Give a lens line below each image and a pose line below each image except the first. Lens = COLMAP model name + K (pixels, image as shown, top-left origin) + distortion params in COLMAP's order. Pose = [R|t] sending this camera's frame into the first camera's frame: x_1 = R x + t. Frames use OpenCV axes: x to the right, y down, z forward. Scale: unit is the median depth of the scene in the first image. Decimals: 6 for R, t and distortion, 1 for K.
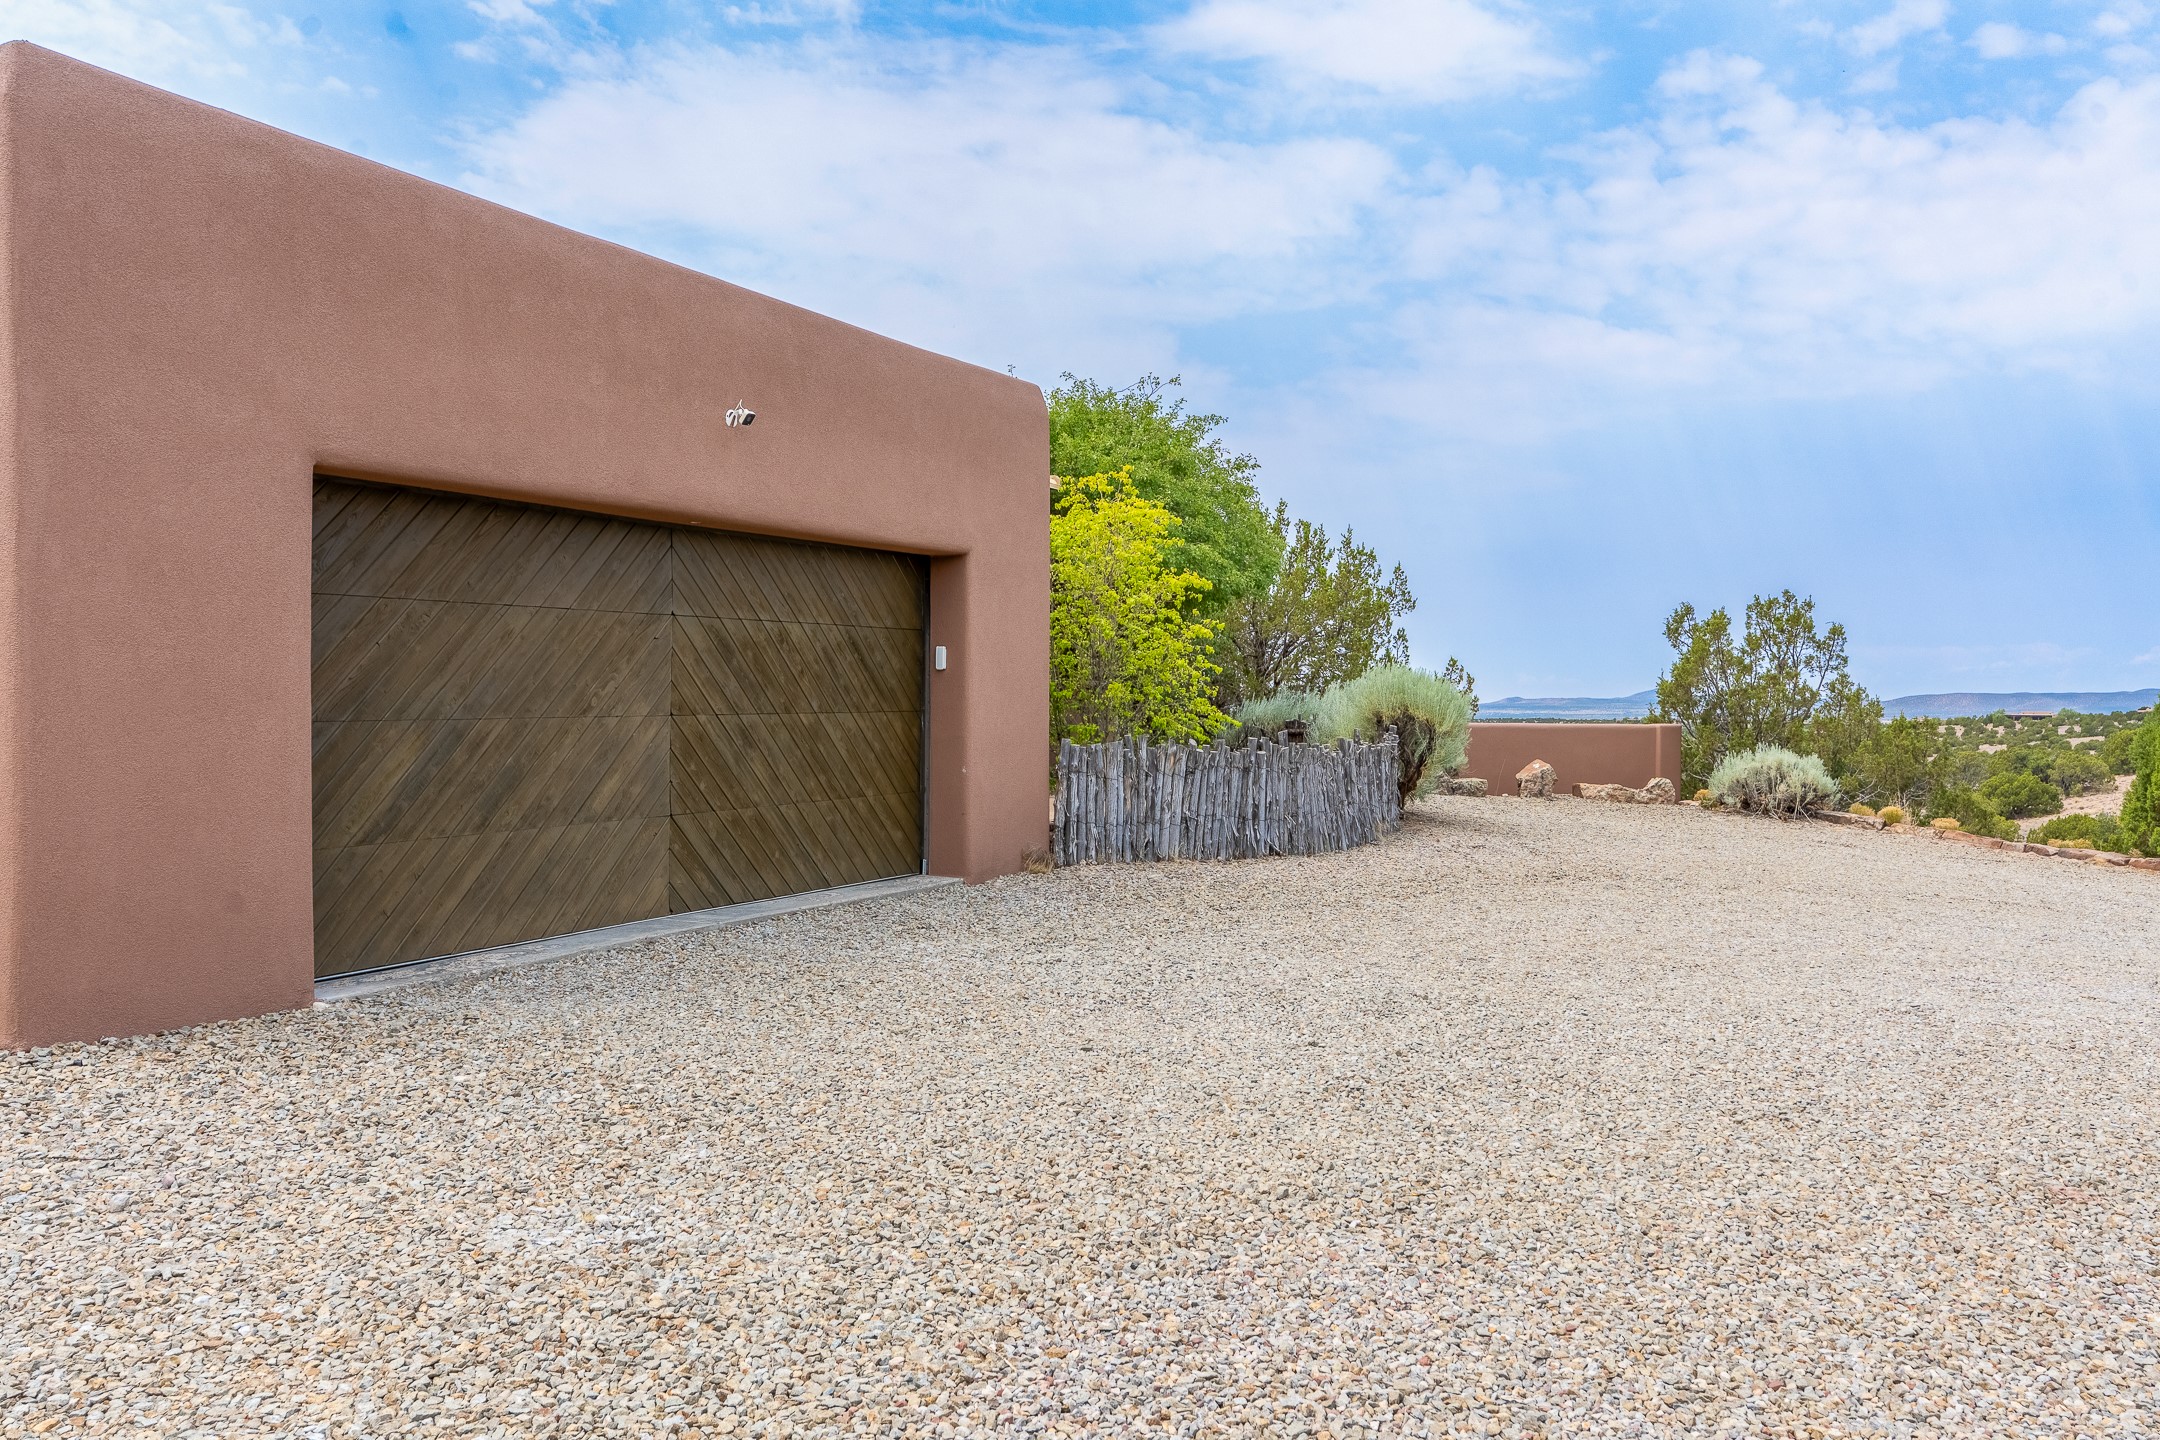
lens RADIAL K [[1732.0, 0, 1079.1], [0, 1732.0, 734.4], [0, 0, 1]] dist [0.051648, -0.012544]
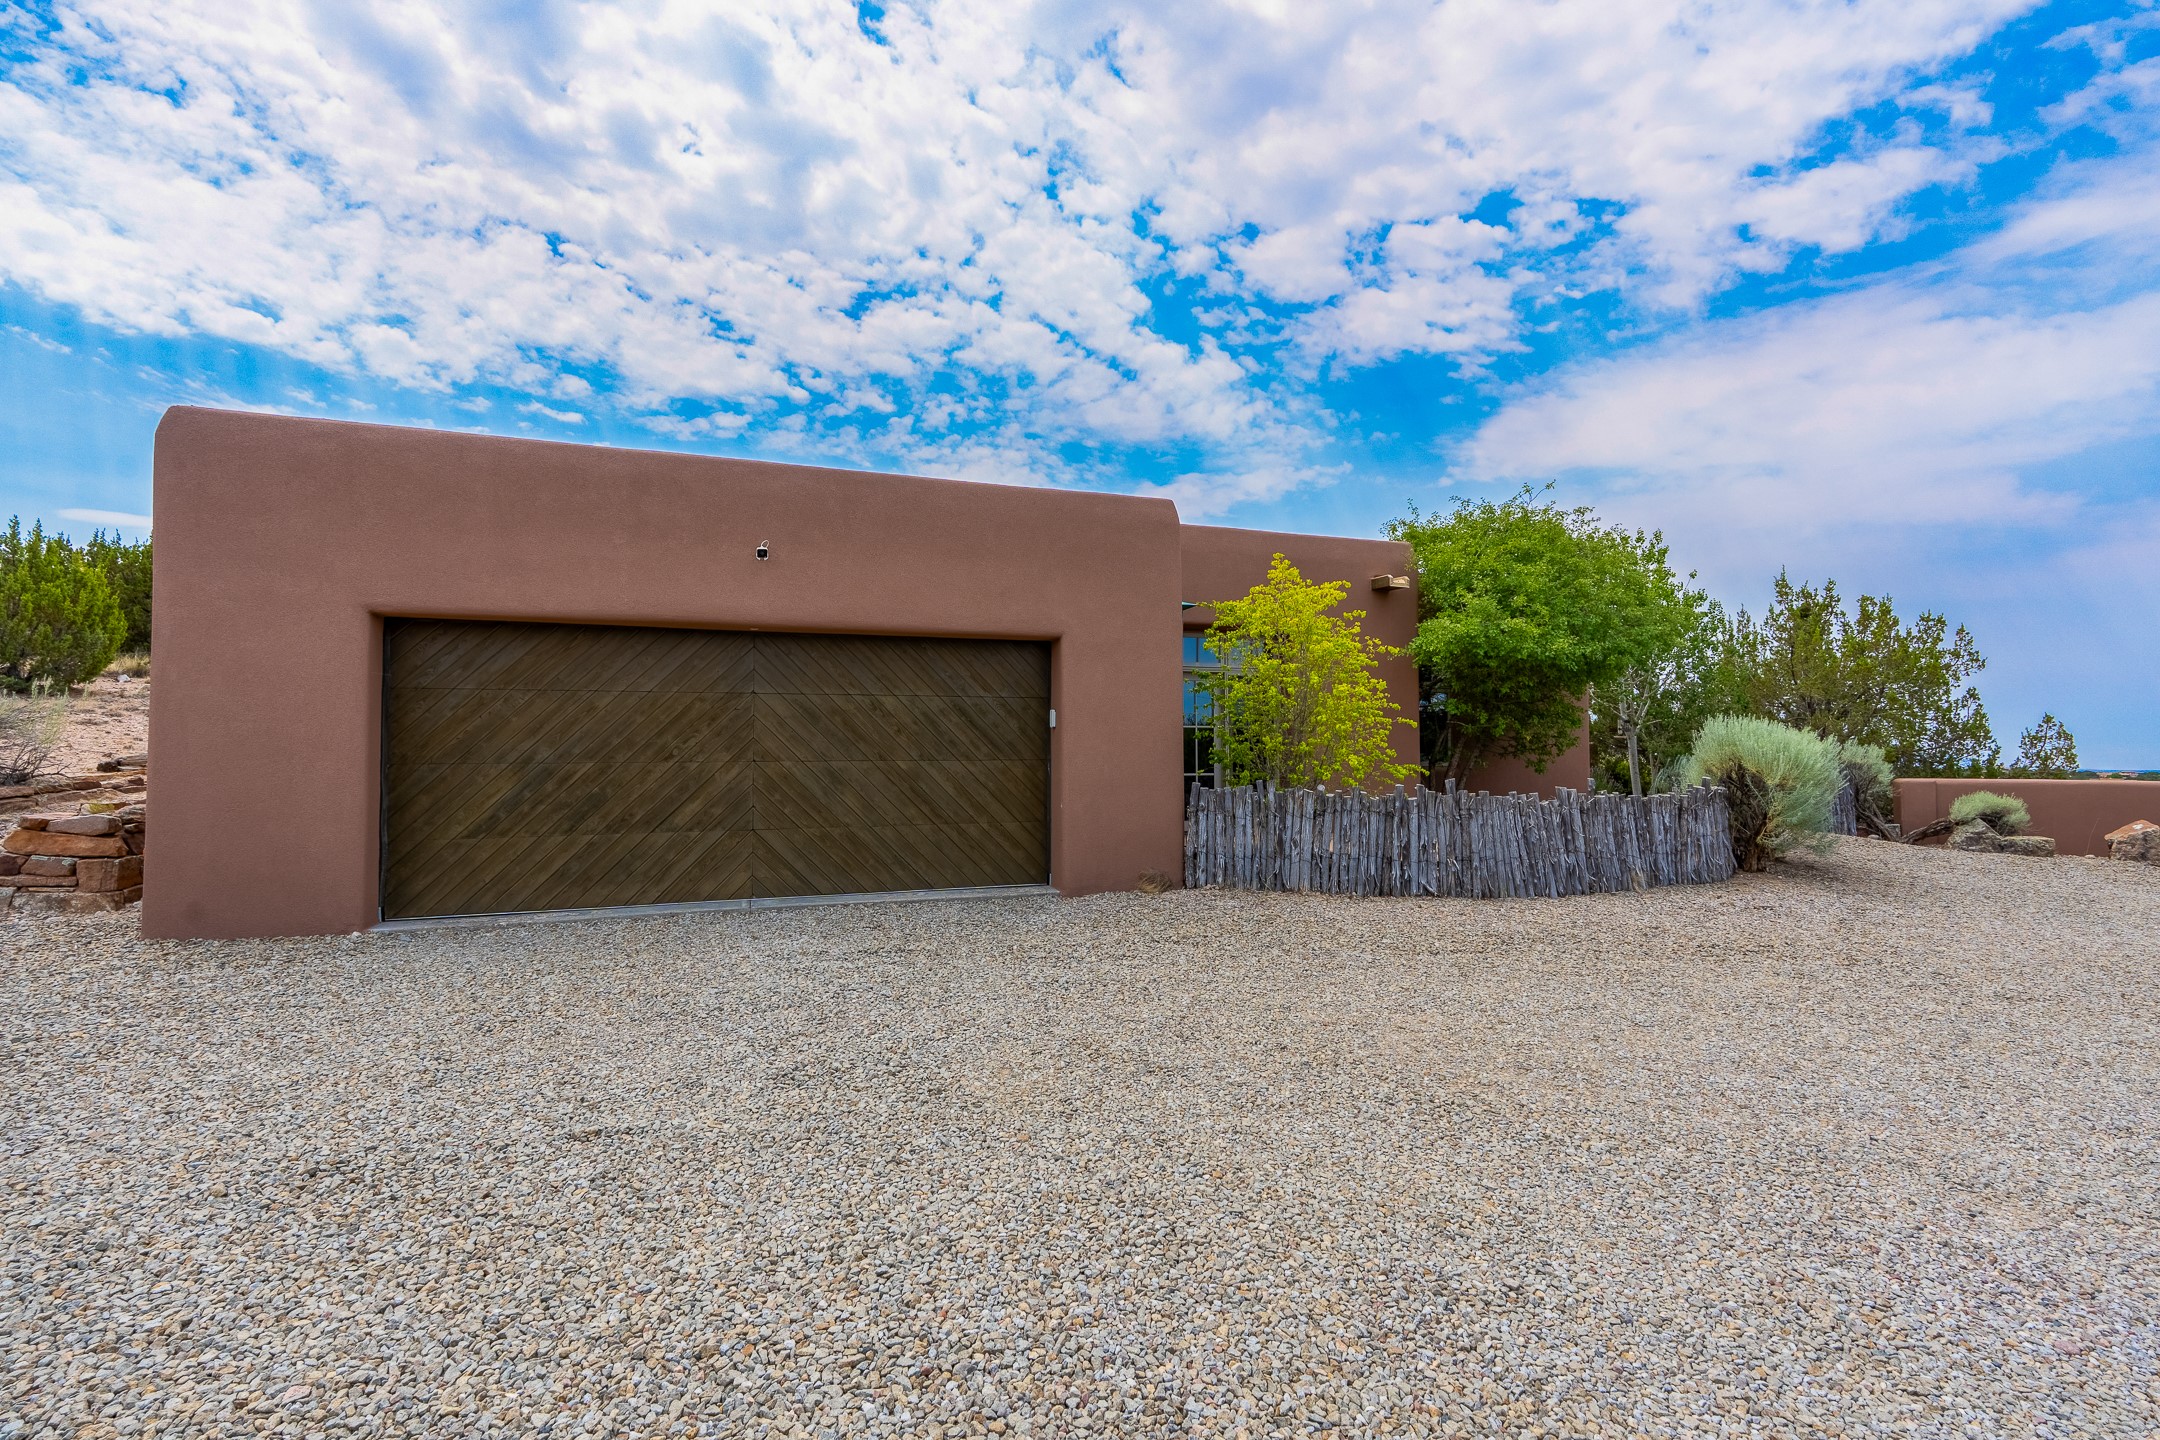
lens RADIAL K [[952.6, 0, 1063.5], [0, 952.6, 729.2], [0, 0, 1]] dist [-0.007673, 0.003111]
pose [[0.731363, -0.022754, -0.681609, 0.431777], [-0.012272, 0.998842, -0.046513, -0.003472], [0.681878, 0.042382, 0.730237, 0.502222]]
